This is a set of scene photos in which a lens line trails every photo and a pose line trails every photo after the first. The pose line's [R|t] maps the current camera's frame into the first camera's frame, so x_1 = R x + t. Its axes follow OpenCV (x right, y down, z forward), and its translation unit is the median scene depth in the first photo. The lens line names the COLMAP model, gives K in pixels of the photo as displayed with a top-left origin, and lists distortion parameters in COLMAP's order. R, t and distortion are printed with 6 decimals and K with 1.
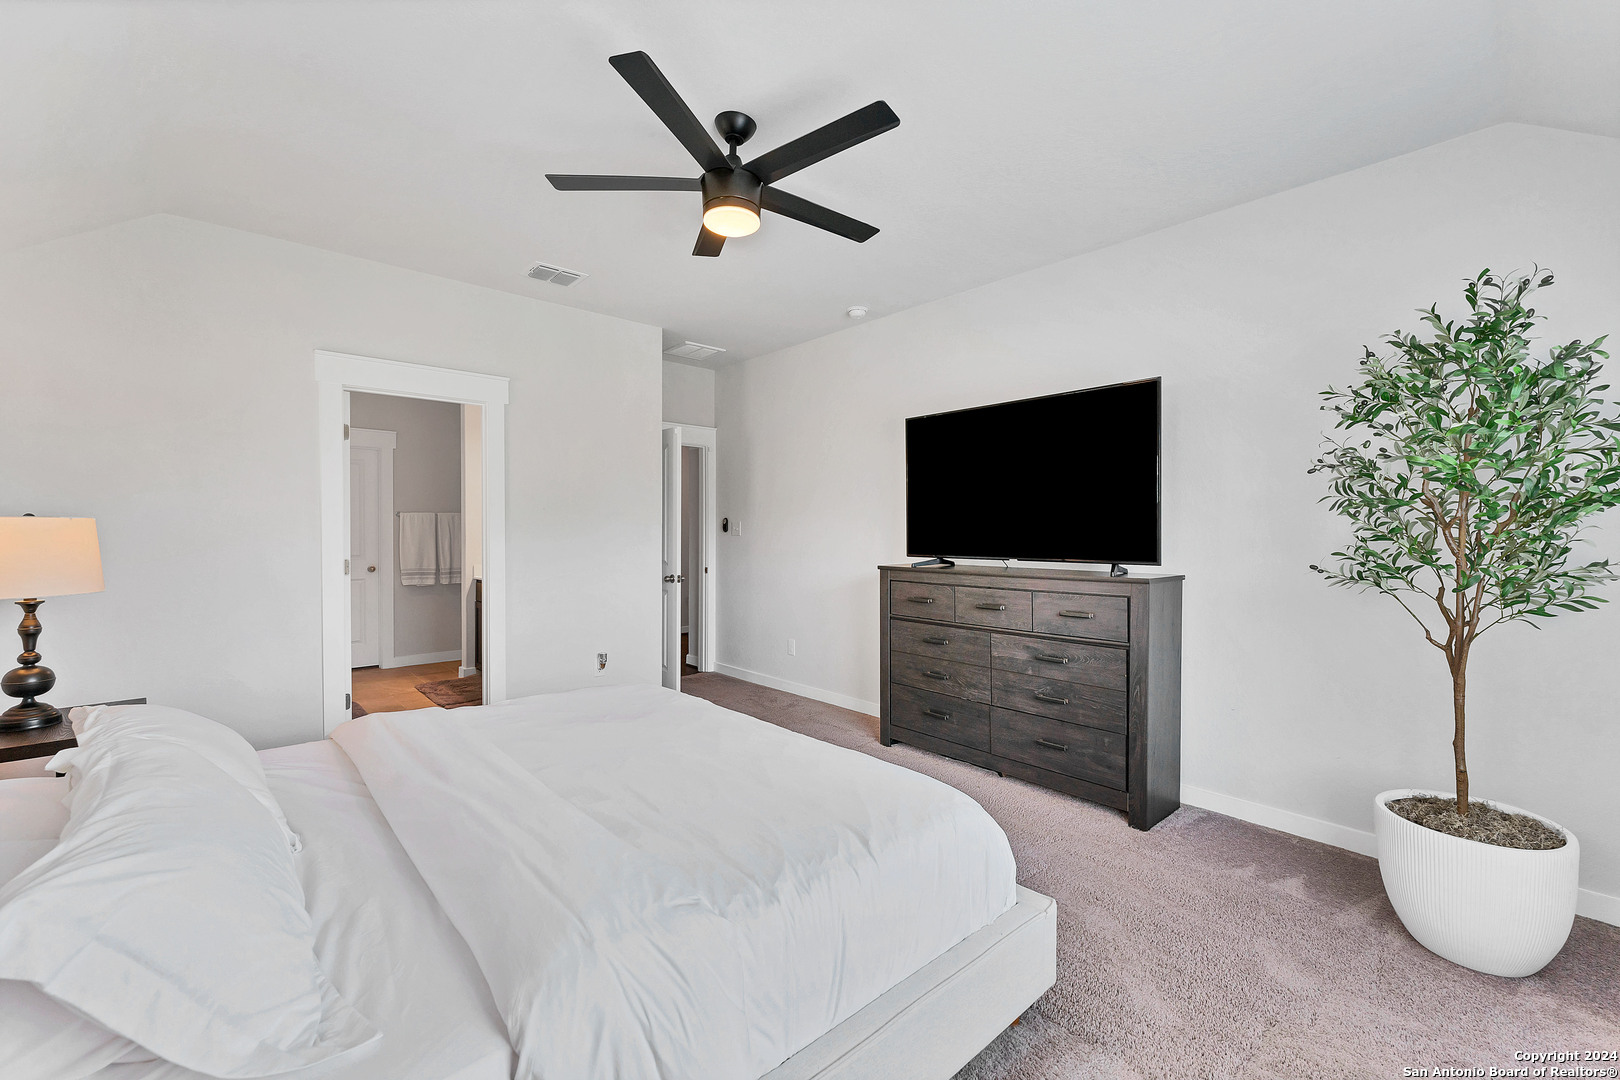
lens RADIAL K [[671.3, 0, 810.0], [0, 671.3, 540.0], [0, 0, 1]] dist [-0.001329, 0.000116]
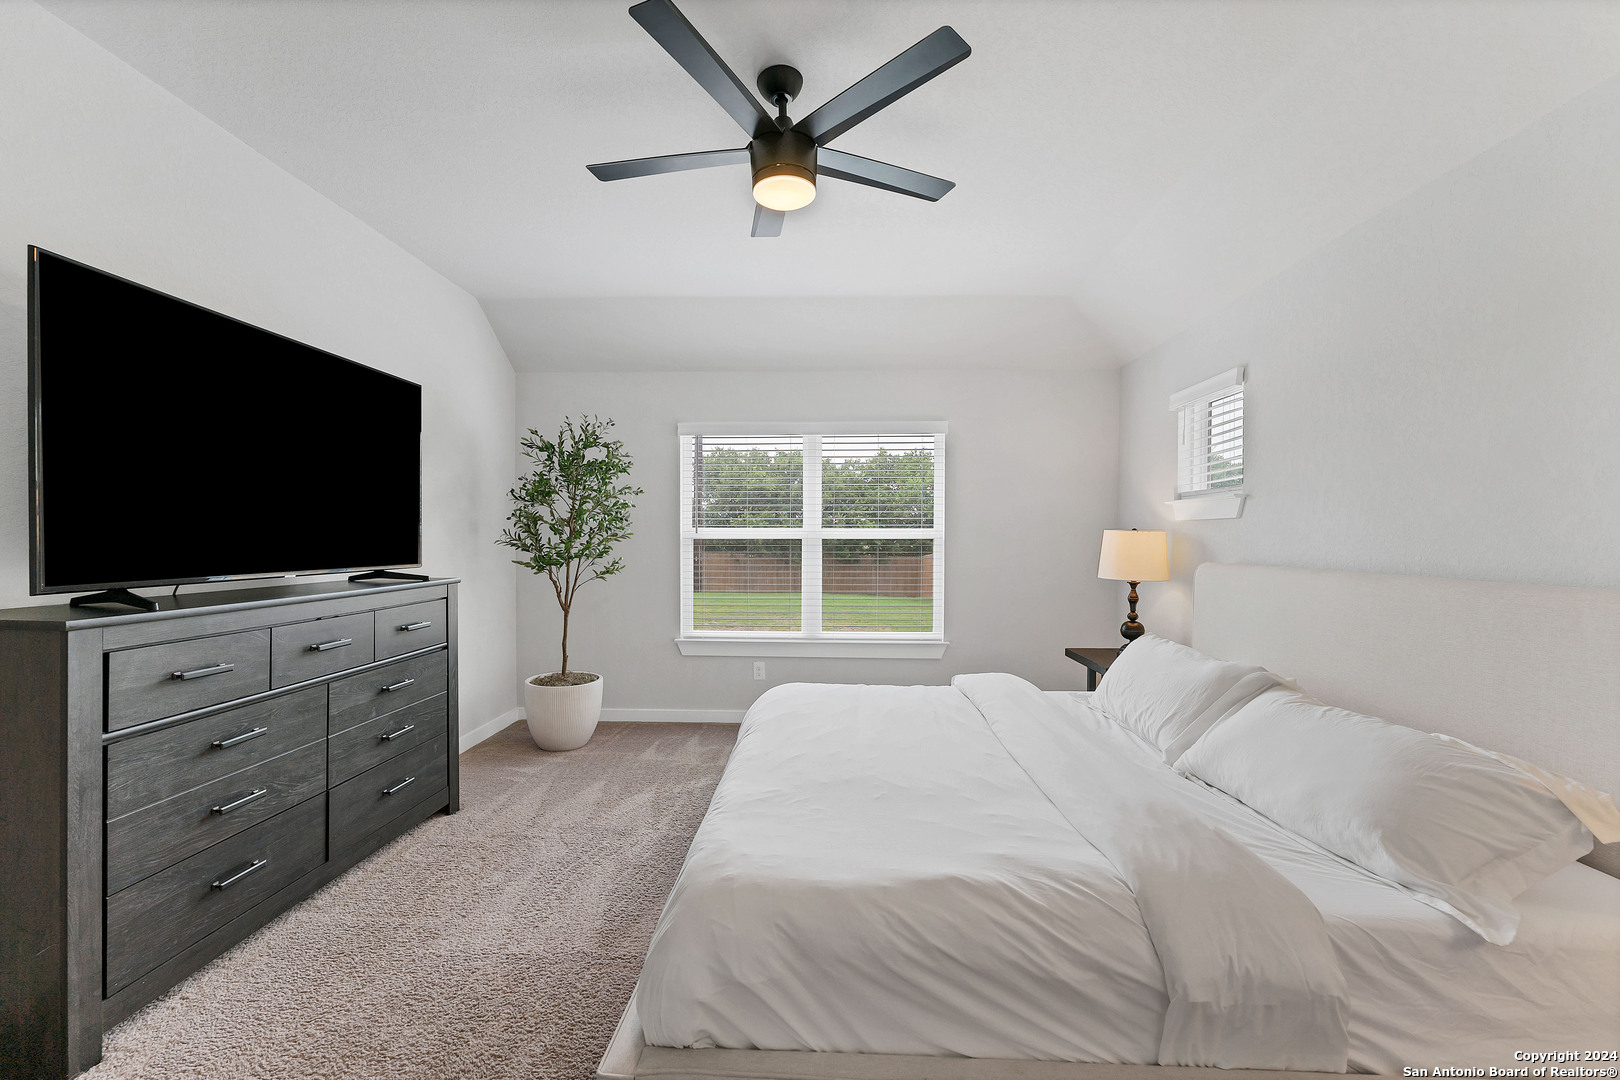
lens RADIAL K [[662.4, 0, 810.0], [0, 662.4, 540.0], [0, 0, 1]] dist [-0.002165, 0.000051]
pose [[-0.711937, -0.014736, 0.702088, -0.636613], [-0.004171, 0.999851, 0.016755, -0.022206], [-0.702231, 0.009000, -0.711893, 1.334677]]
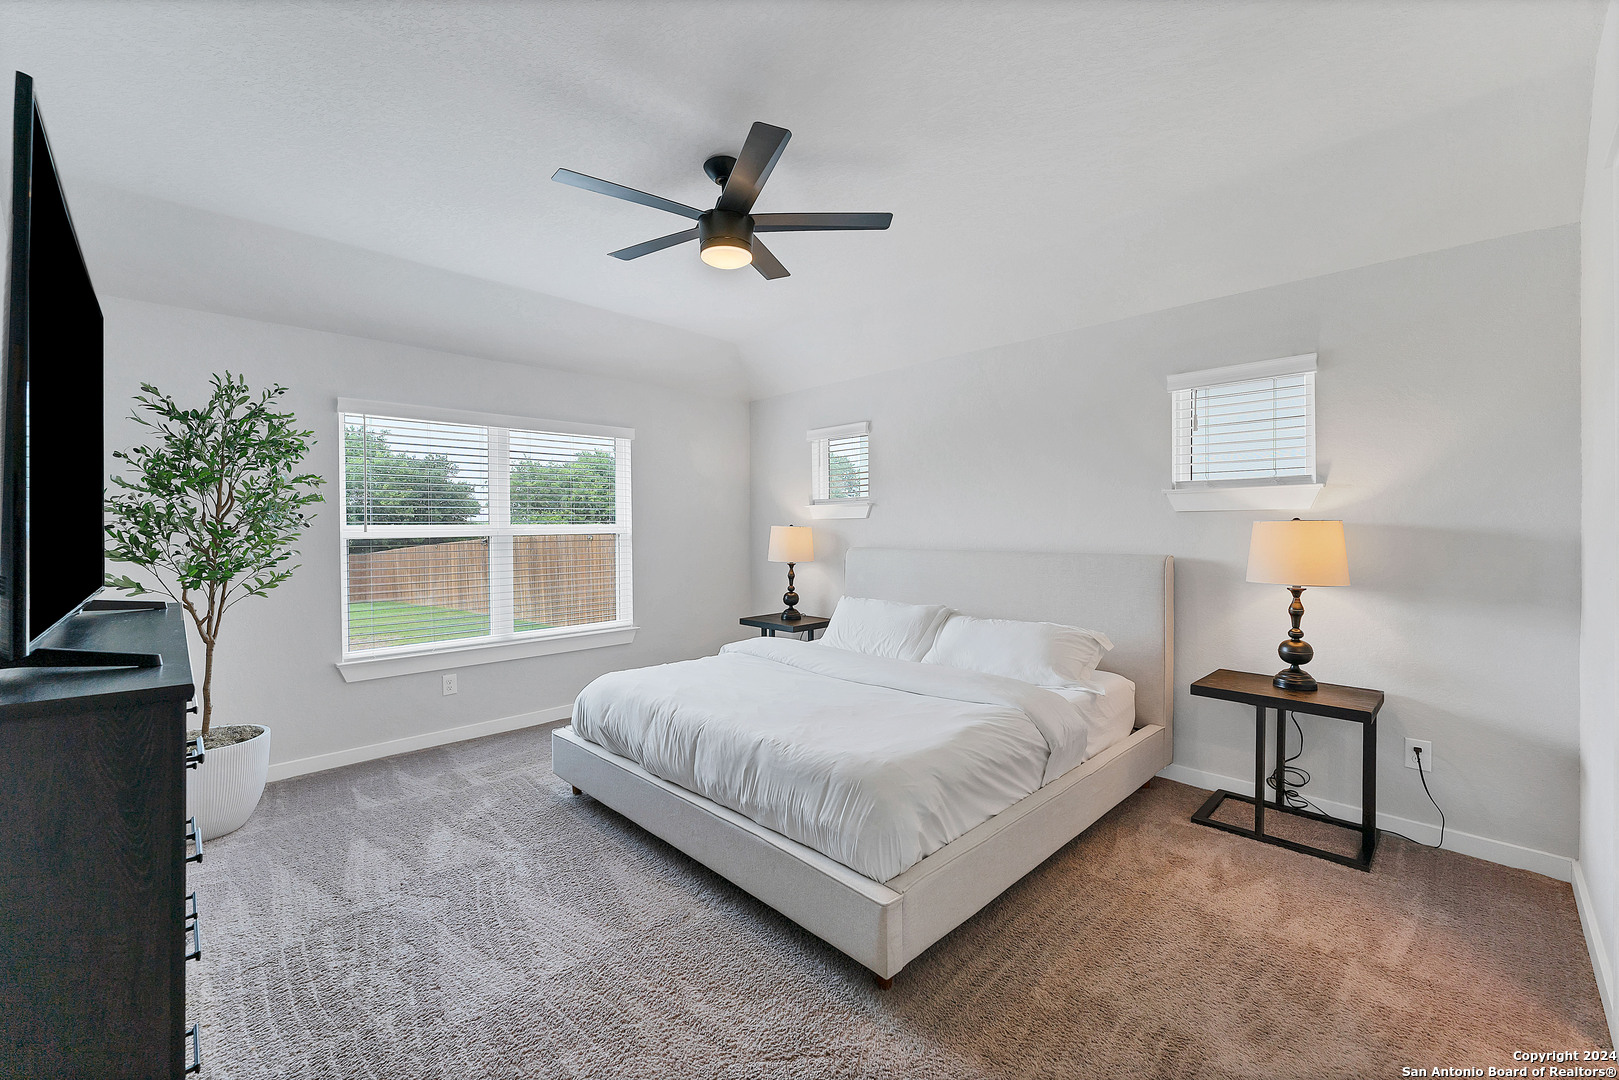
lens RADIAL K [[650.2, 0, 815.0], [0, 650.2, 532.3], [0, 0, 1]] dist [-0.000138, -0.000010]
pose [[-0.999114, -0.000679, -0.042089, -0.171019], [-0.001266, 0.999902, 0.013907, -0.030006], [0.042075, 0.013948, -0.999017, 1.719475]]
